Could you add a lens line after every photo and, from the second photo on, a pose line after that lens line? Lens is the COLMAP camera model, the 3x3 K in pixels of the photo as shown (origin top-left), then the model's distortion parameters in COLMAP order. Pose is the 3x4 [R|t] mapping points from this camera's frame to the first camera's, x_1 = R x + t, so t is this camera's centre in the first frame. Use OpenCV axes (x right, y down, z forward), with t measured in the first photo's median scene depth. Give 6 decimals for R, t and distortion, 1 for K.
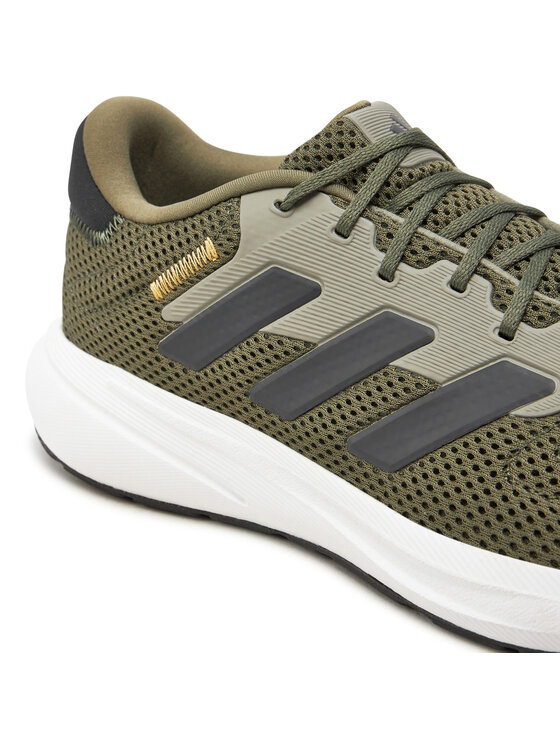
lens RADIAL K [[1218.8, 0, 280.0], [0, 1218.8, 373.0], [0, 0, 1]] dist [-0.009137, -0.016356]
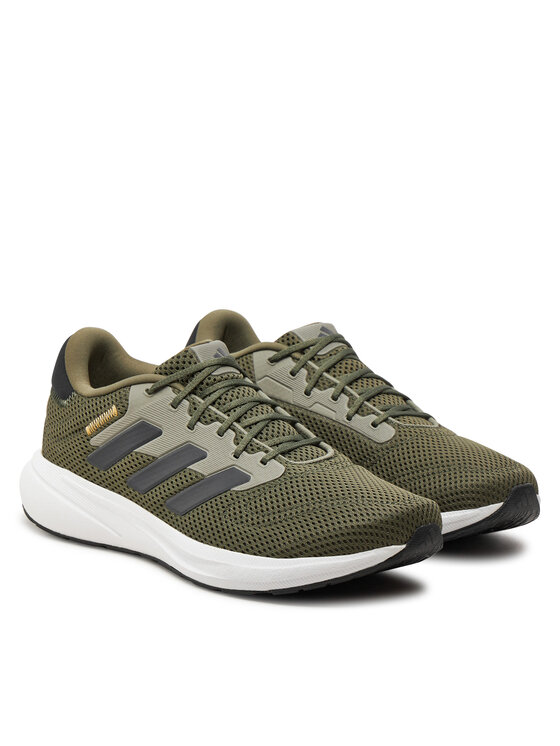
lens RADIAL K [[3533.9, 0, 280.0], [0, 3533.9, 373.0], [0, 0, 1]] dist [-1.302073, 1.830656]
pose [[0.990690, 0.055516, -0.124304, 0.964145], [-0.071118, 0.989627, -0.124823, 0.561643], [0.116085, 0.132501, 0.984362, -4.860501]]
